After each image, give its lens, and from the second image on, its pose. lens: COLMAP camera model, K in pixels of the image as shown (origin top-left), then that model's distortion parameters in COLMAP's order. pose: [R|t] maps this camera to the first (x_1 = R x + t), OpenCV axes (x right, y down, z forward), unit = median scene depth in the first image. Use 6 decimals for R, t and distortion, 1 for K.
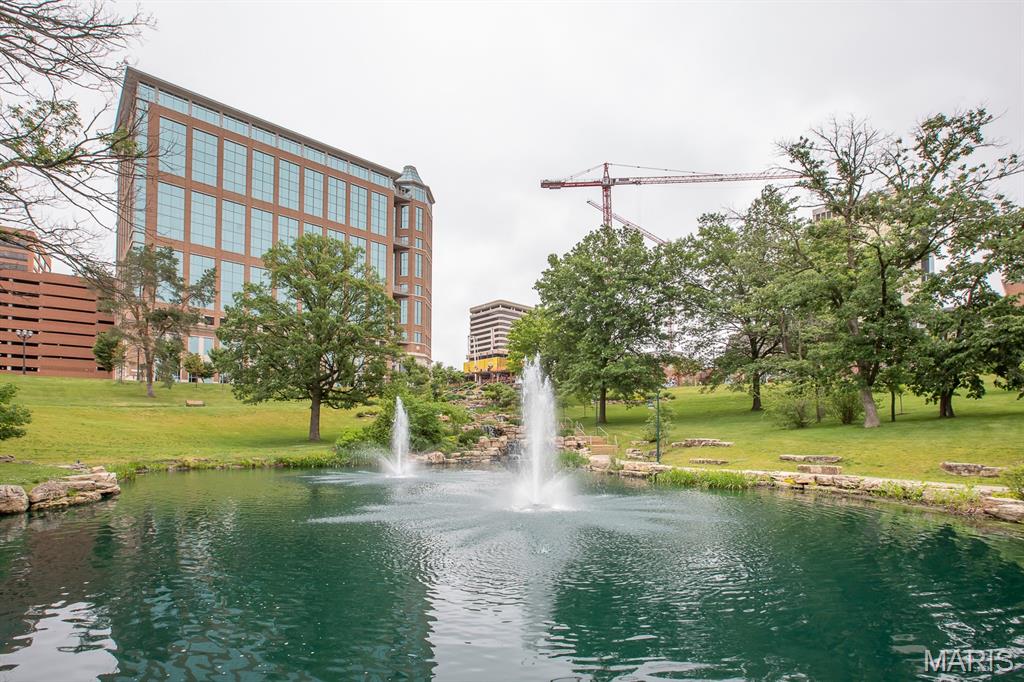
lens RADIAL K [[545.7, 0, 512.0], [0, 545.7, 341.0], [0, 0, 1]] dist [-0.049896, 0.017938]
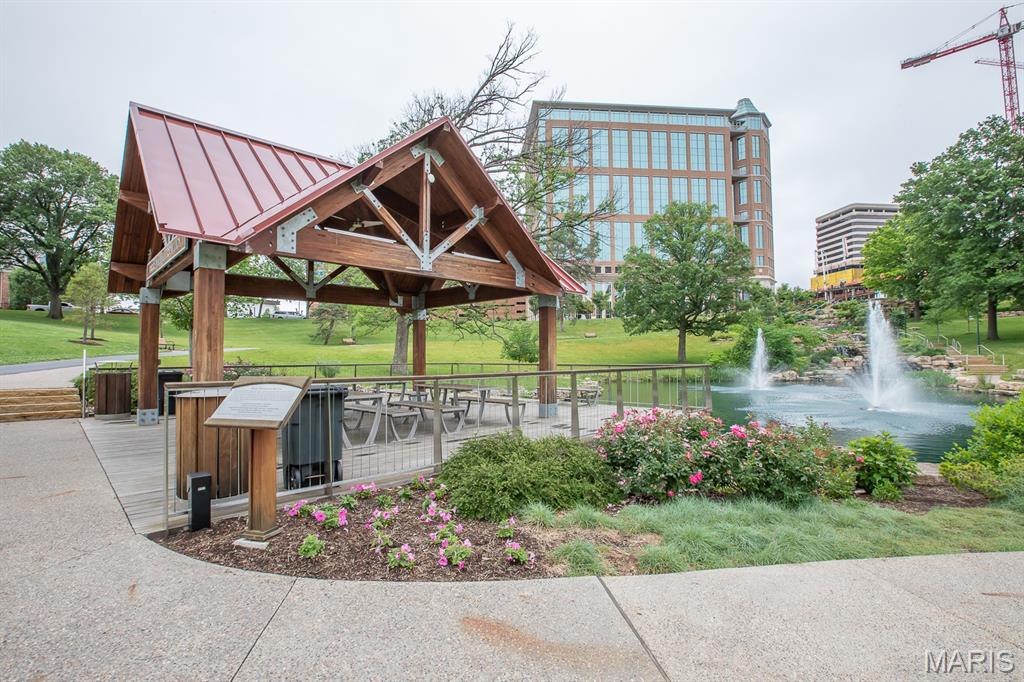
lens RADIAL K [[545.7, 0, 512.0], [0, 545.7, 341.0], [0, 0, 1]] dist [-0.049896, 0.017938]
pose [[0.826970, -0.022240, -0.561806, 0.009081], [0.103313, 0.988214, 0.112955, -0.025499], [0.552672, -0.151452, 0.819522, -0.133909]]
